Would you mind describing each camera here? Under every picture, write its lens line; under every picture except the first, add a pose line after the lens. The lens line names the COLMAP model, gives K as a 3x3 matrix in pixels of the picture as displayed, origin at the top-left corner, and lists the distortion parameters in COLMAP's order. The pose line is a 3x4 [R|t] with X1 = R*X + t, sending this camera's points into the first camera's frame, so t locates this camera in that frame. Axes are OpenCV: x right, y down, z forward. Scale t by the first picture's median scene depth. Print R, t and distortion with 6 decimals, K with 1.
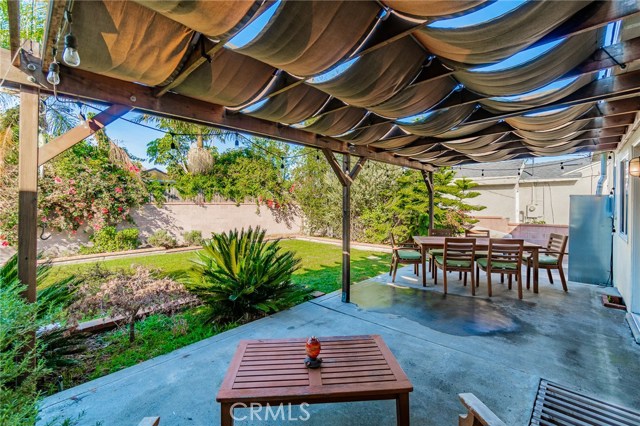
lens RADIAL K [[277.4, 0, 315.4], [0, 277.4, 210.0], [0, 0, 1]] dist [-0.004814, -0.000748]
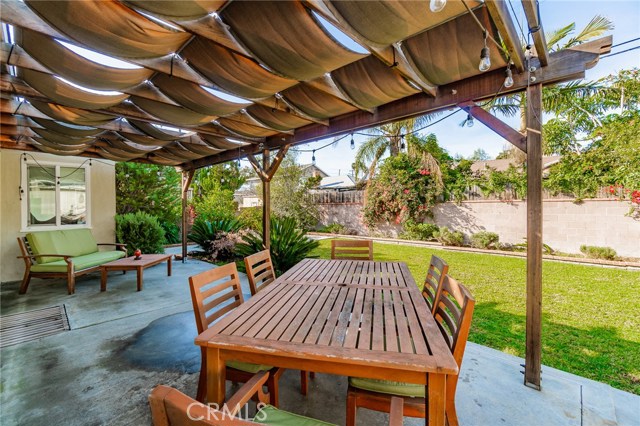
lens RADIAL K [[277.4, 0, 315.4], [0, 277.4, 210.0], [0, 0, 1]] dist [-0.004814, -0.000748]
pose [[-0.014572, 0.011183, -0.999831, 0.481650], [-0.012617, 0.999856, 0.011367, 0.002841], [0.999814, 0.012780, -0.014429, 0.497519]]
